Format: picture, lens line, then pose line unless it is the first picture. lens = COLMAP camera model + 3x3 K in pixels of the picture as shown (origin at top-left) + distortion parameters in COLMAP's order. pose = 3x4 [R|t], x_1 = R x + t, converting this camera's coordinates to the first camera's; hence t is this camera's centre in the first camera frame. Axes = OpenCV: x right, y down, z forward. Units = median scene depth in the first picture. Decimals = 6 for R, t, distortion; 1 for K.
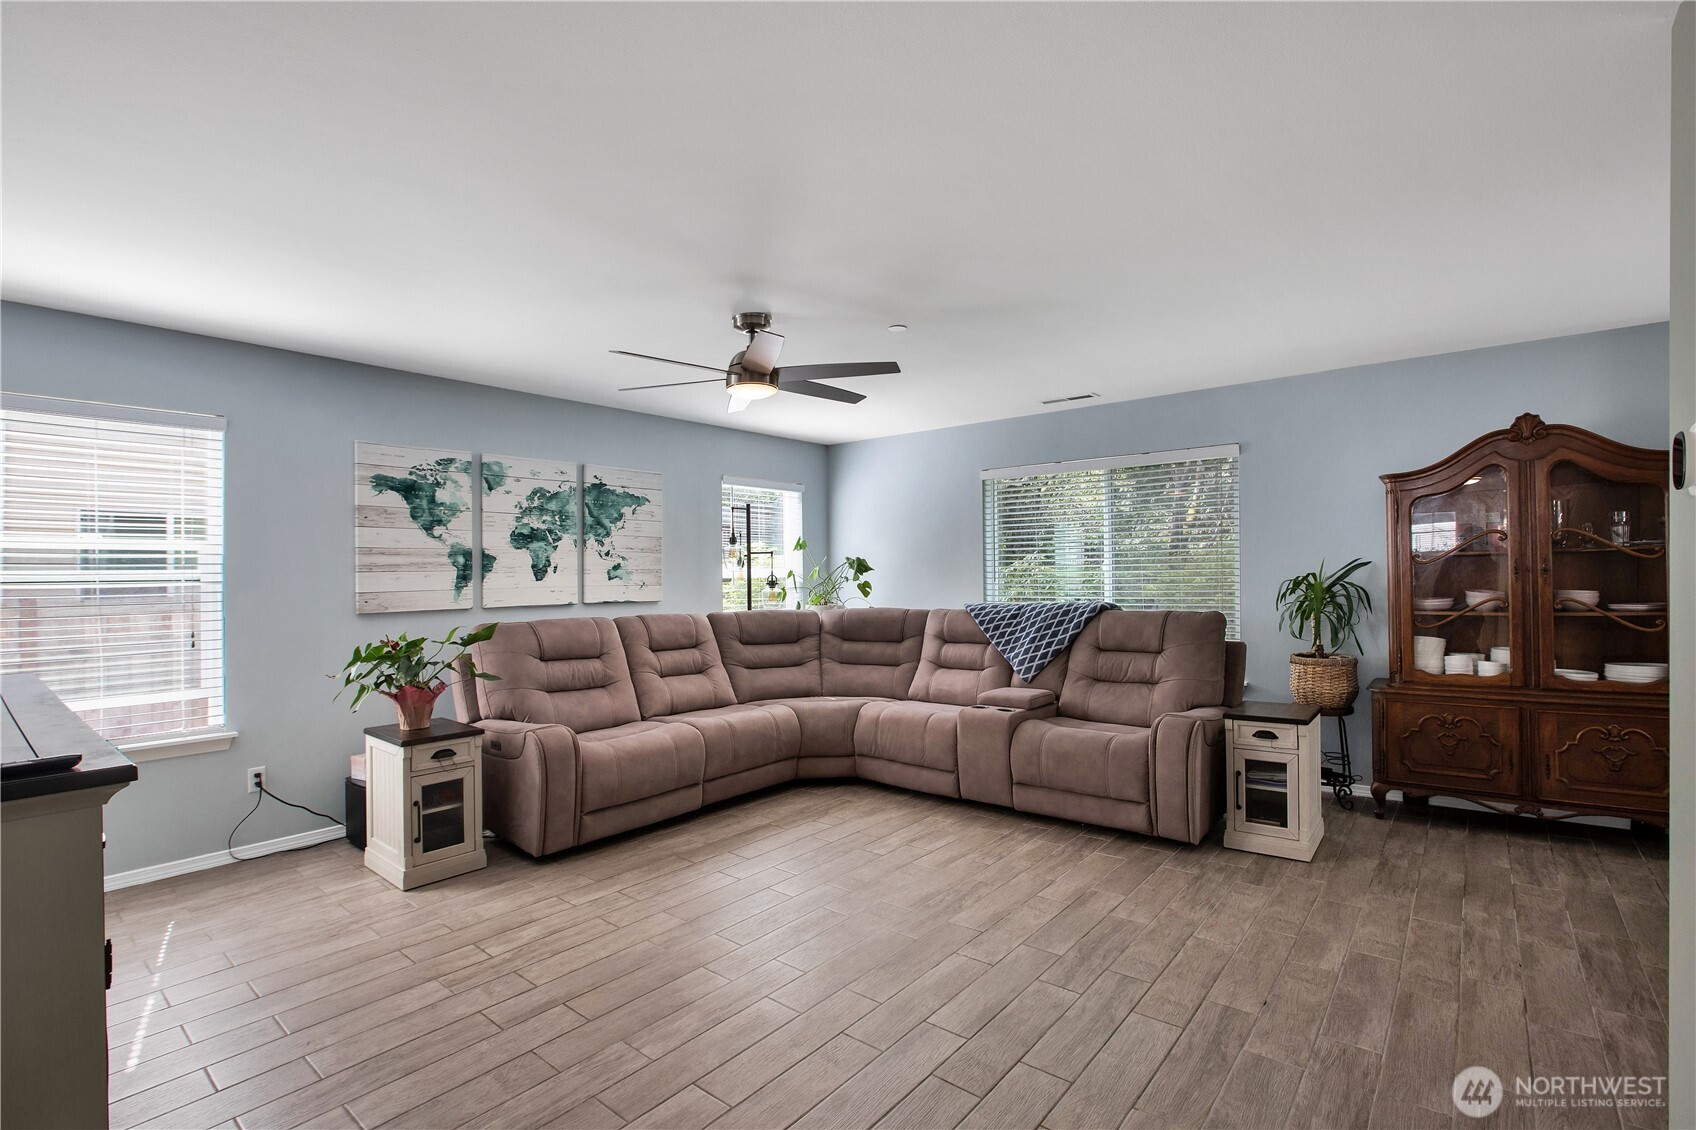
lens RADIAL K [[779.1, 0, 842.5], [0, 779.1, 573.0], [0, 0, 1]] dist [-0.027750, 0.001257]
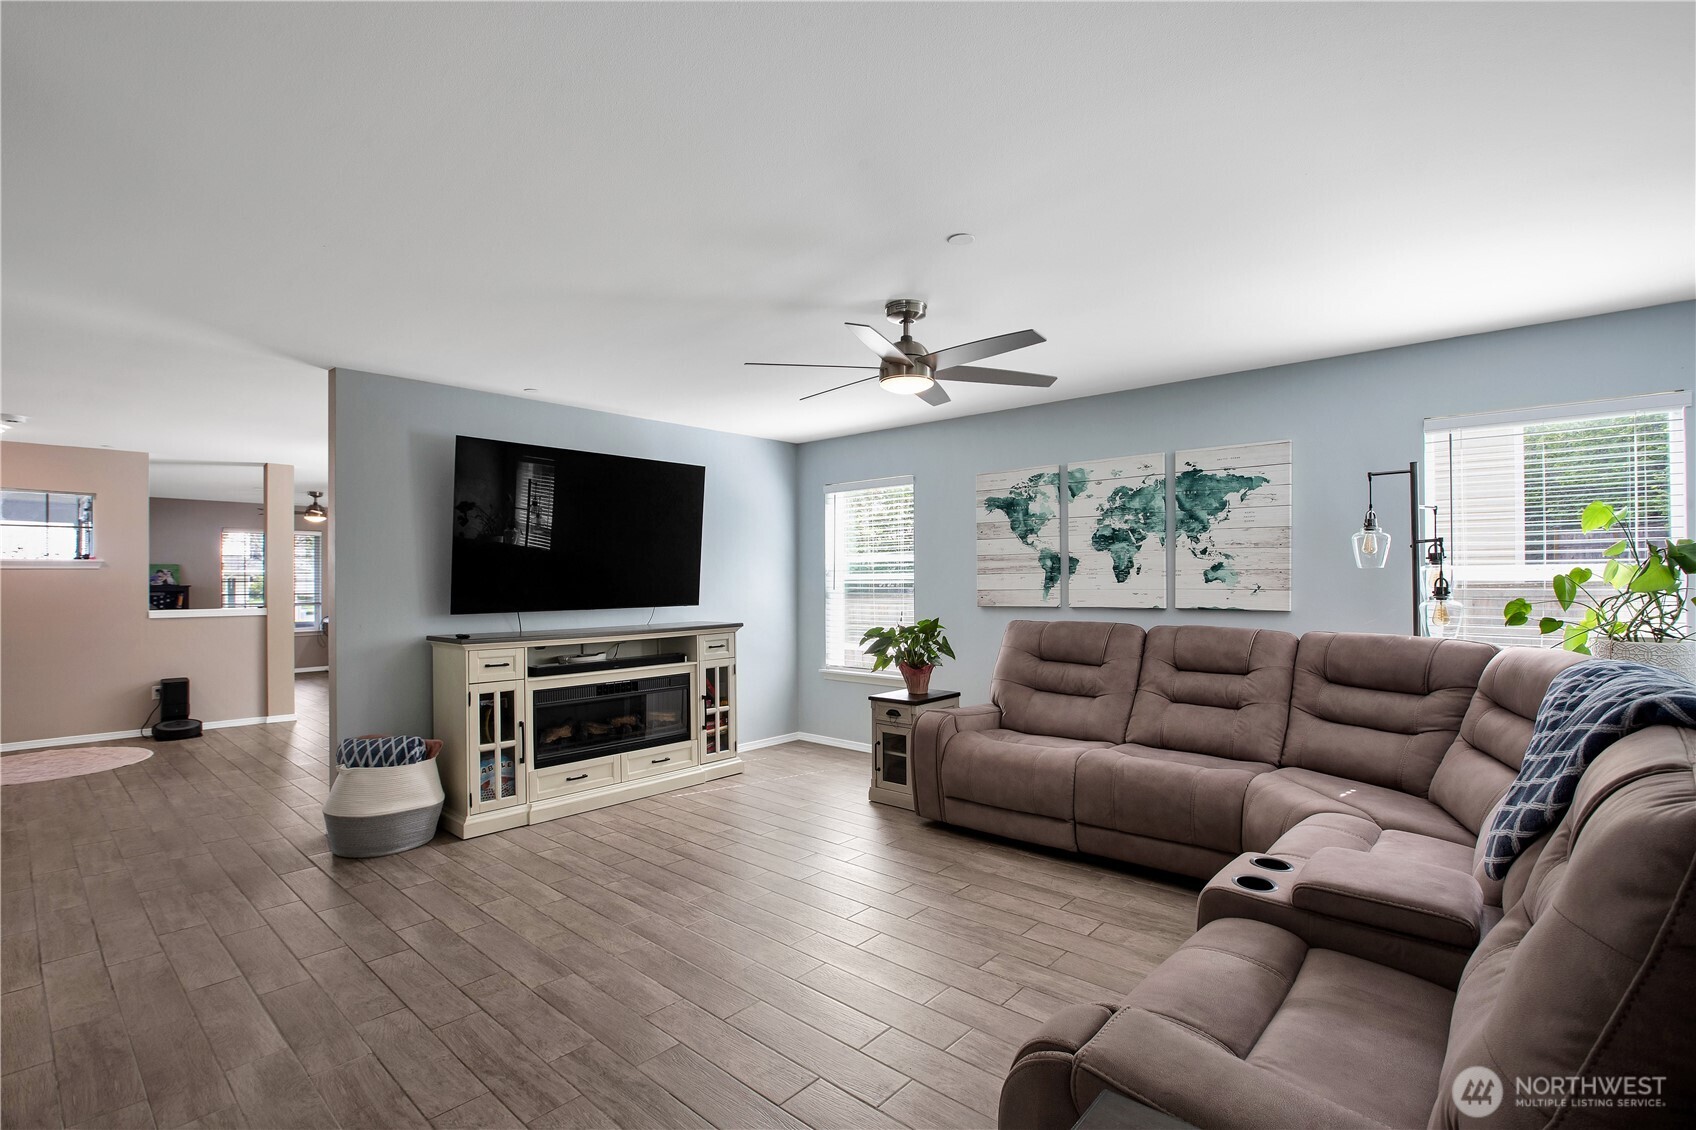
lens RADIAL K [[759.0, 0, 835.5], [0, 759.0, 574.4], [0, 0, 1]] dist [-0.032055, 0.008416]
pose [[-0.011960, 0.003154, -0.999924, 0.577921], [0.006823, 0.999972, 0.003072, -0.005613], [0.999905, -0.006786, -0.011981, 0.670774]]
